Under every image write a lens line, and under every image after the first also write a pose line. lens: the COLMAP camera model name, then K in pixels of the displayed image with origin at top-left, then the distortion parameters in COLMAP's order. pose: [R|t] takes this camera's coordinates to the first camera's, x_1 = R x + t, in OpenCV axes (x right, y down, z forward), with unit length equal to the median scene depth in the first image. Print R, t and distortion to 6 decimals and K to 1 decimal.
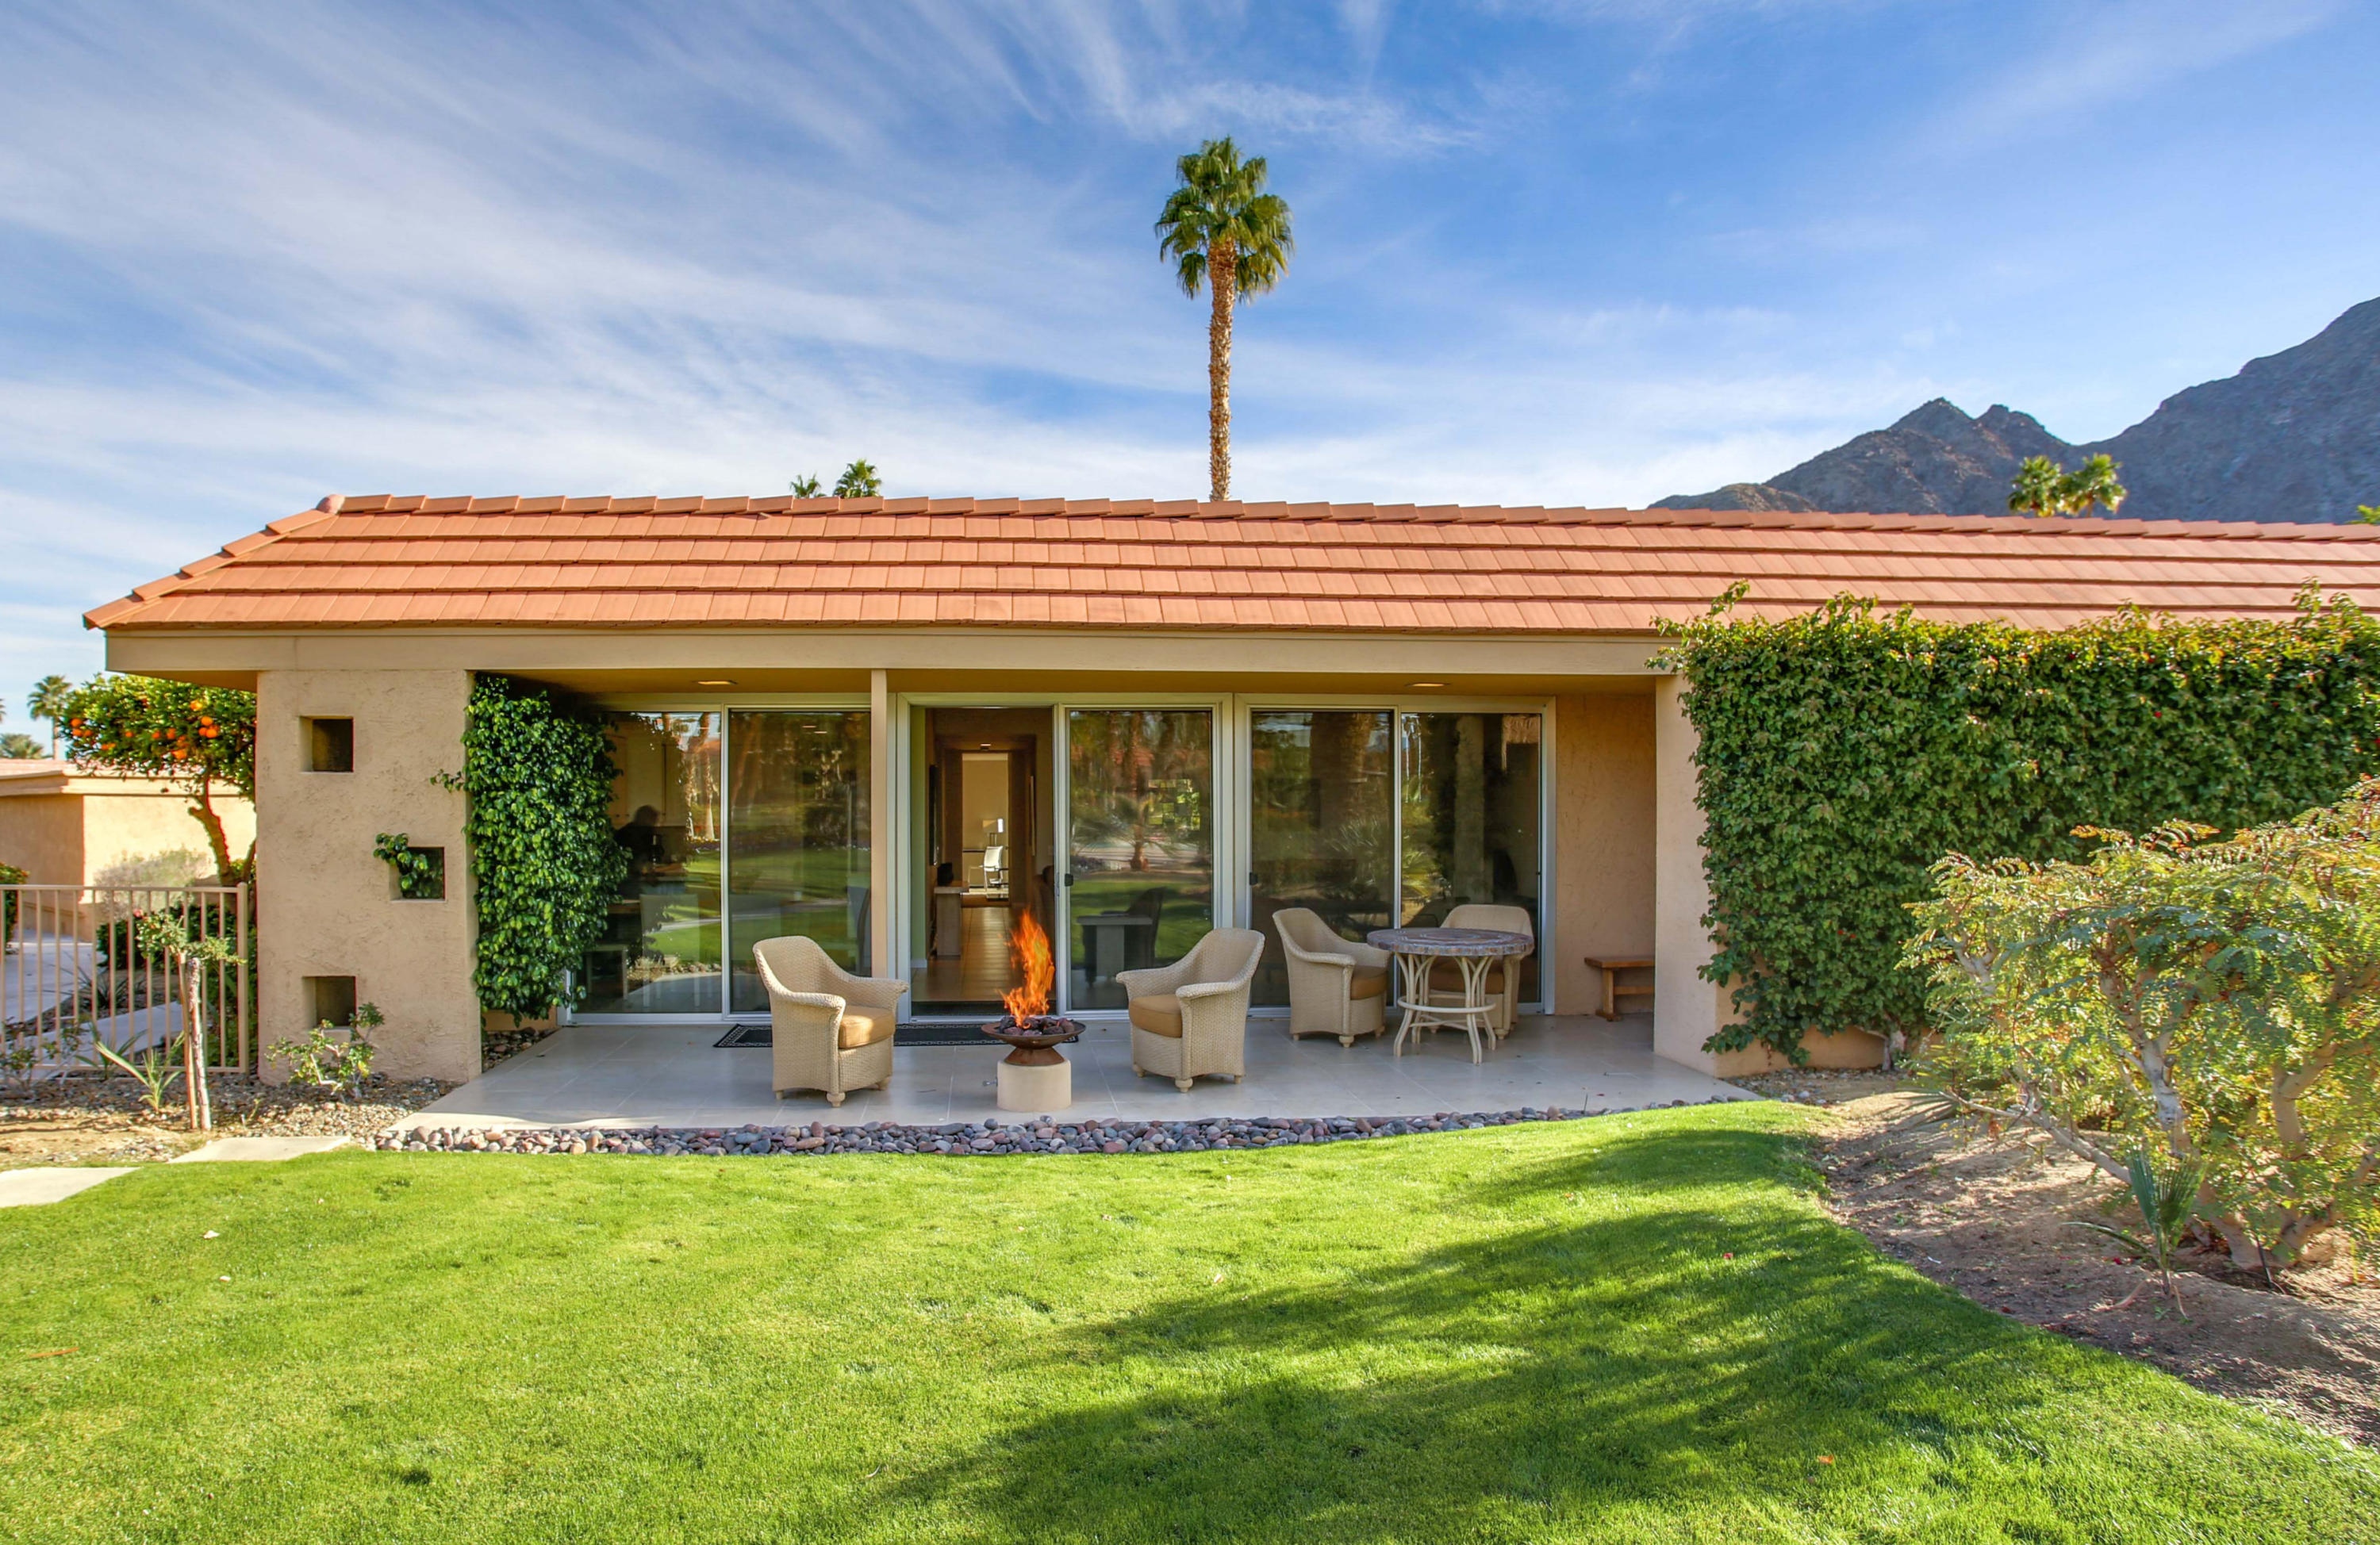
lens RADIAL K [[1321.9, 0, 1153.8], [0, 1321.9, 780.2], [0, 0, 1]] dist [-0.076085, 0.051844]
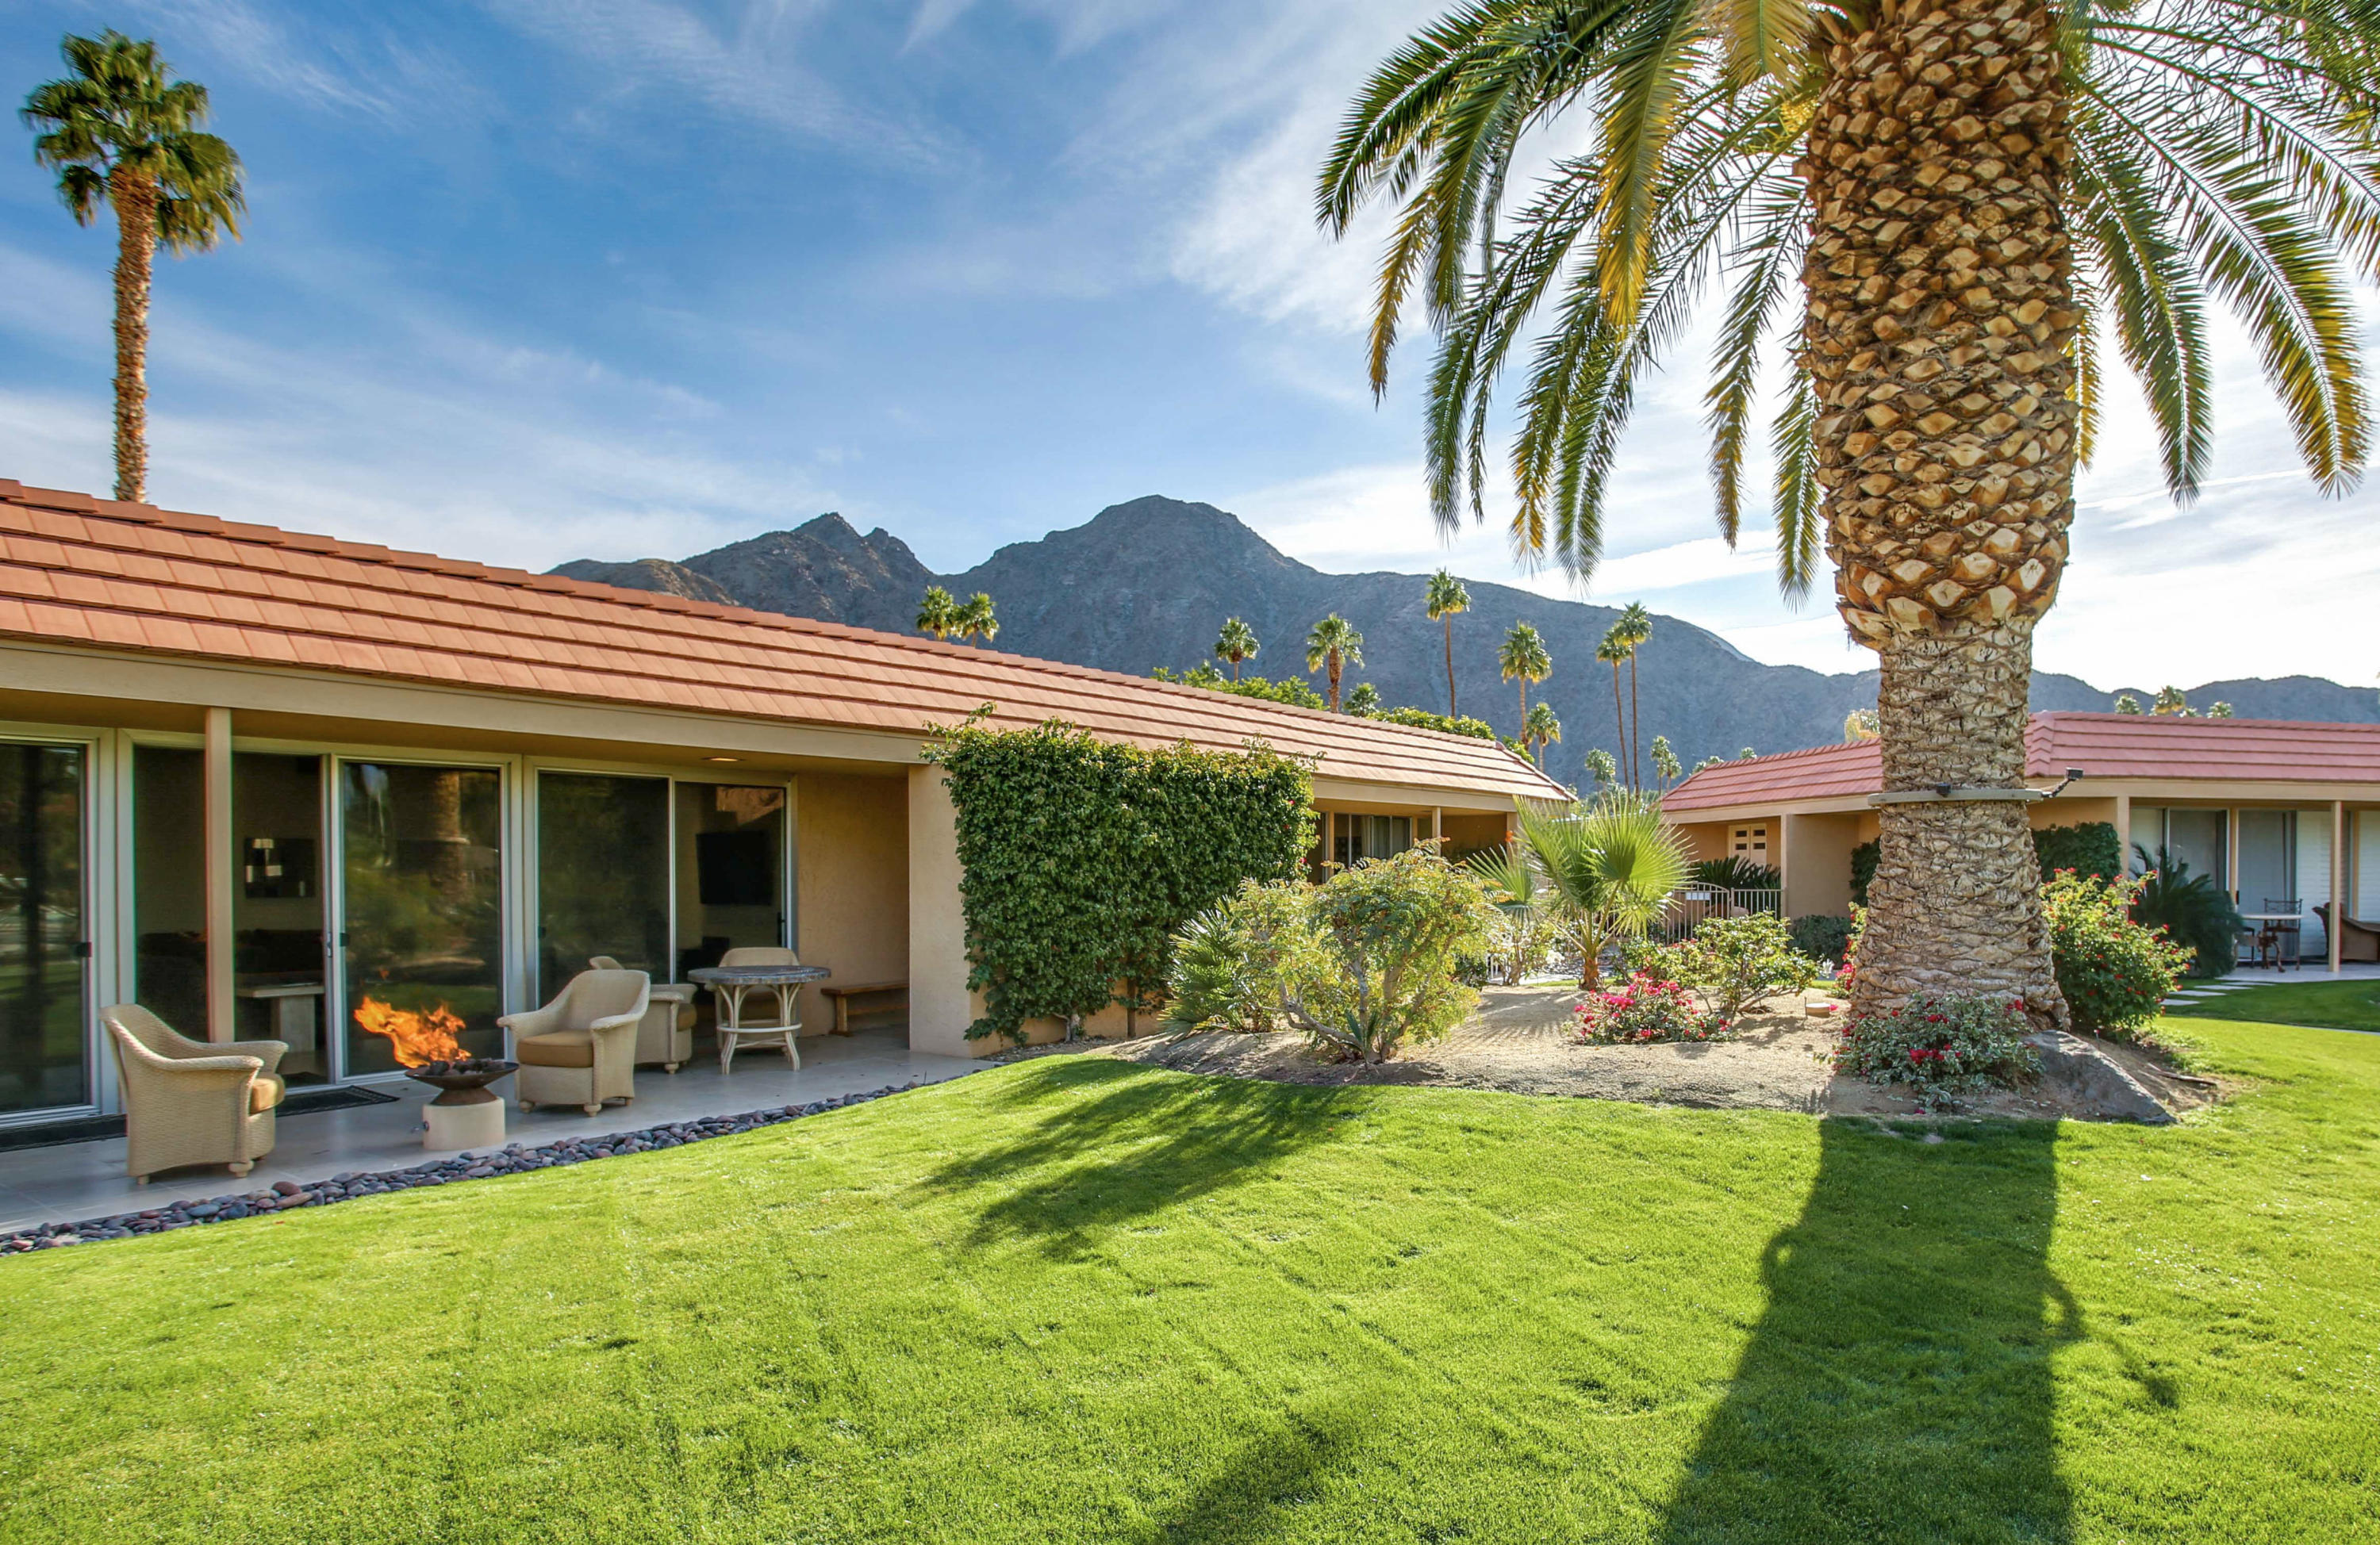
lens RADIAL K [[1306.1, 0, 1293.5], [0, 1306.1, 803.2], [0, 0, 1]] dist [-0.076866, 0.048394]
pose [[0.627093, 0.038895, 0.777973, -0.442897], [-0.007525, 0.999008, -0.043880, 0.016228], [-0.778908, 0.021662, 0.626764, -0.136460]]
